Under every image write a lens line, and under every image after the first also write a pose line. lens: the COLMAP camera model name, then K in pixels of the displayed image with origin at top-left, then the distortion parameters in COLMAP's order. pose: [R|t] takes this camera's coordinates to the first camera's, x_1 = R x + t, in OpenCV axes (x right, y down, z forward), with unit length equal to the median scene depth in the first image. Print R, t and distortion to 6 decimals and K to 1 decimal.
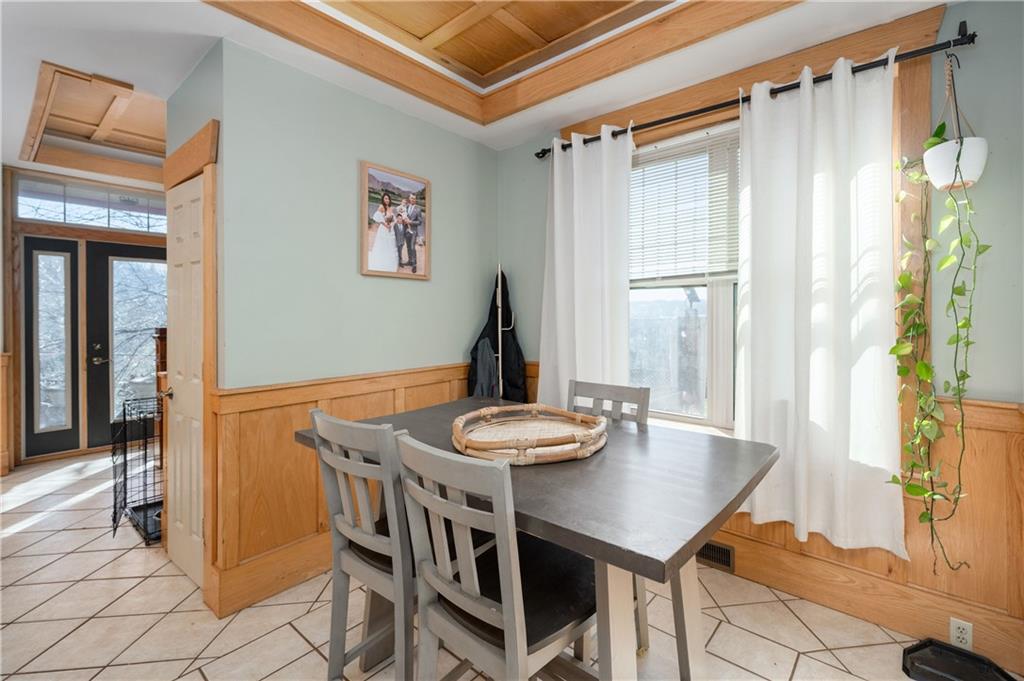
lens RADIAL K [[430.7, 0, 574.8], [0, 430.7, 315.2], [0, 0, 1]] dist [0.003133, -0.000450]
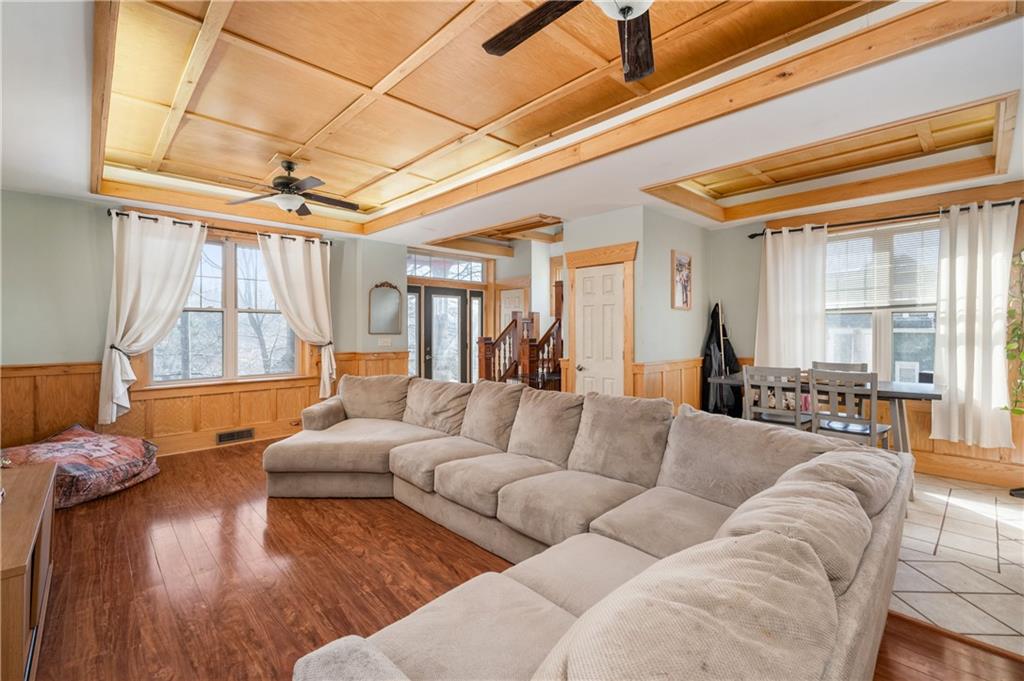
lens RADIAL K [[442.5, 0, 502.2], [0, 442.5, 332.5], [0, 0, 1]] dist [0.008391, 0.000307]
pose [[0.982574, 0.001740, -0.185864, -0.788191], [-0.001280, 0.999996, 0.002593, 0.007744], [0.185868, -0.002310, 0.982572, -0.995771]]
